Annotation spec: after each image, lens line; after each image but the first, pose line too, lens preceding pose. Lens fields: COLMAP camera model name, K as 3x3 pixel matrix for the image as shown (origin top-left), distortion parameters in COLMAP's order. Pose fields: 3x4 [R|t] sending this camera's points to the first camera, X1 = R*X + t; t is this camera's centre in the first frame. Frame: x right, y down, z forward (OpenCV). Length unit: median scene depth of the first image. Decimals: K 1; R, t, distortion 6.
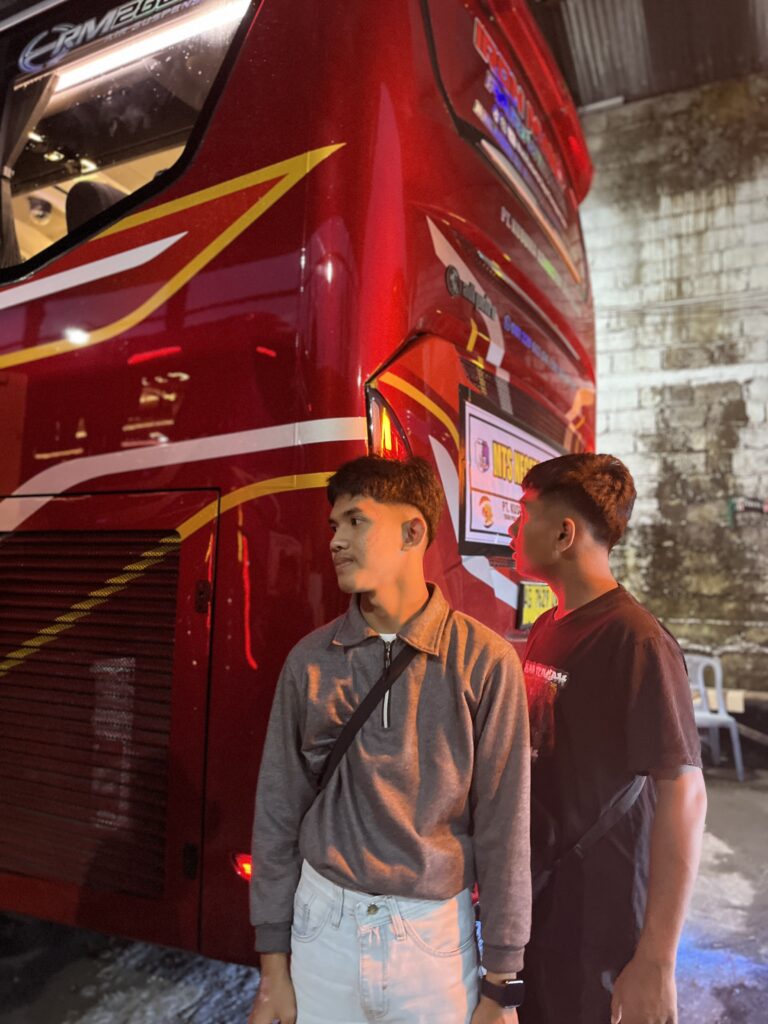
lens RADIAL K [[759.7, 0, 415.9], [0, 759.7, 516.4], [0, 0, 1]] dist [0.103106, -0.122663]
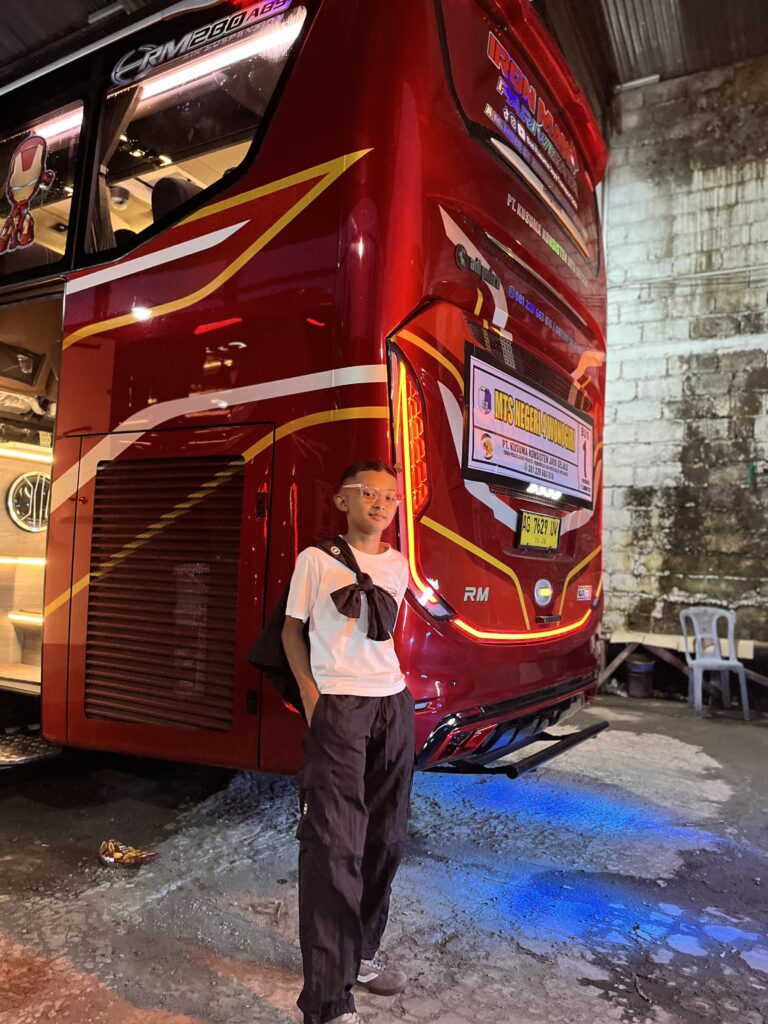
lens RADIAL K [[759.7, 0, 415.9], [0, 759.7, 516.4], [0, 0, 1]] dist [0.103106, -0.122663]
pose [[0.997850, 0.012275, -0.064378, 0.041413], [-0.010393, 0.999511, 0.029483, 0.051298], [0.064708, -0.028751, 0.997490, -0.170975]]
